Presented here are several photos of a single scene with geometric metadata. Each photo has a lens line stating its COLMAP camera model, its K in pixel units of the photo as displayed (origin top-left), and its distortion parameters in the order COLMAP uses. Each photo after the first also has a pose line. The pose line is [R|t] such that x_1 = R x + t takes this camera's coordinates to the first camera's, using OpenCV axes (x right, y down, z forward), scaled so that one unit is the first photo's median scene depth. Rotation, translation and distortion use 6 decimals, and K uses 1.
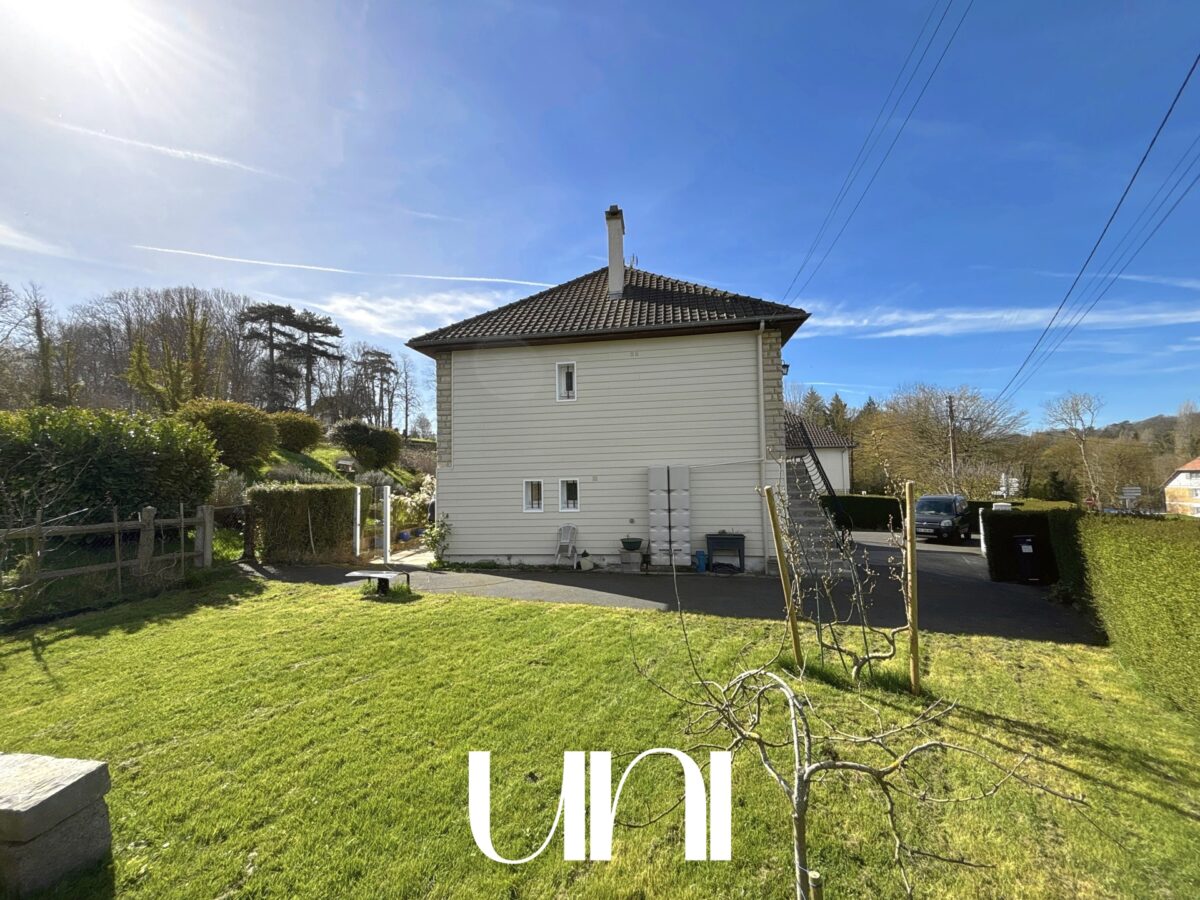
lens RADIAL K [[485.0, 0, 595.7], [0, 485.0, 450.5], [0, 0, 1]] dist [0.008272, -0.001985]
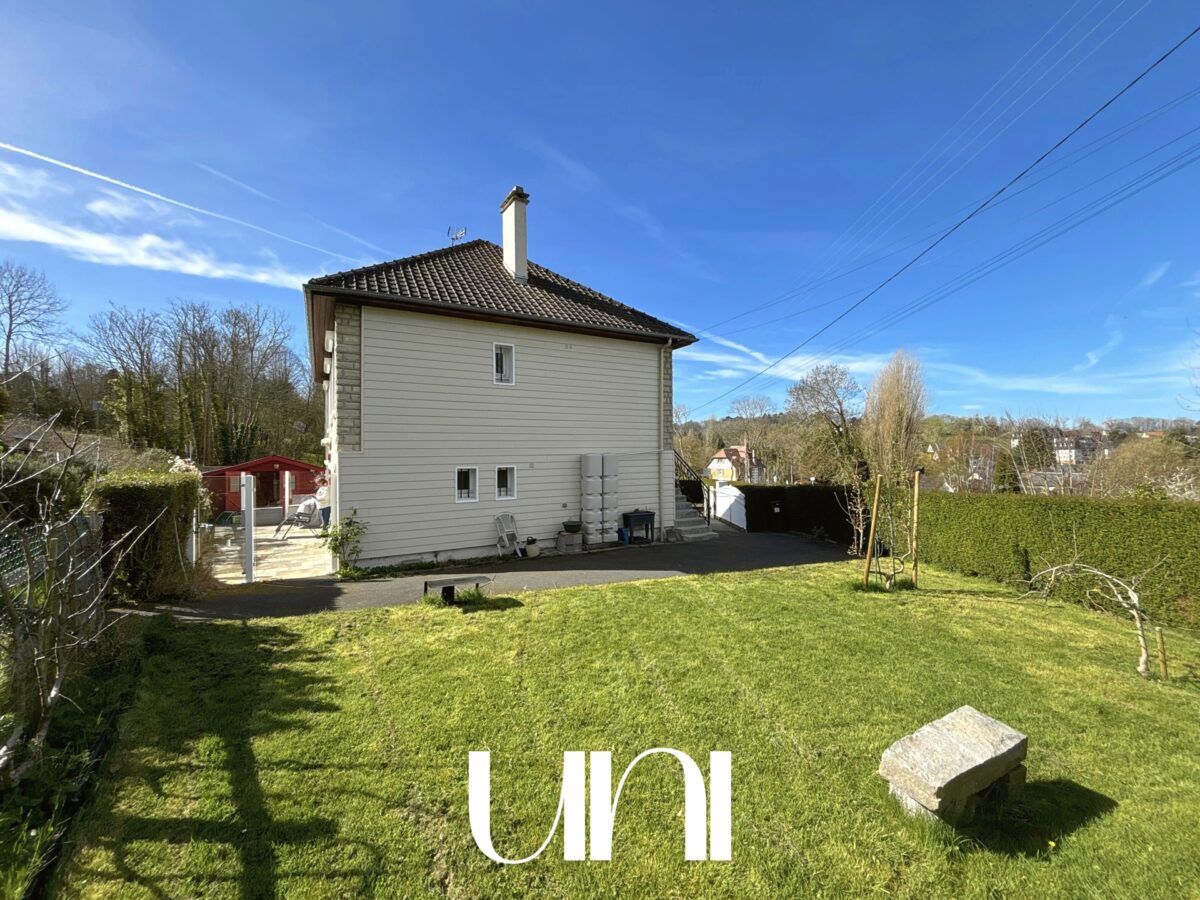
lens RADIAL K [[485.0, 0, 596.9], [0, 485.0, 453.6], [0, 0, 1]] dist [0.008272, -0.001985]
pose [[0.778341, 0.013650, 0.627693, -0.554563], [-0.040757, 0.998753, 0.028821, -0.001469], [-0.626517, -0.048015, 0.777927, 0.141230]]
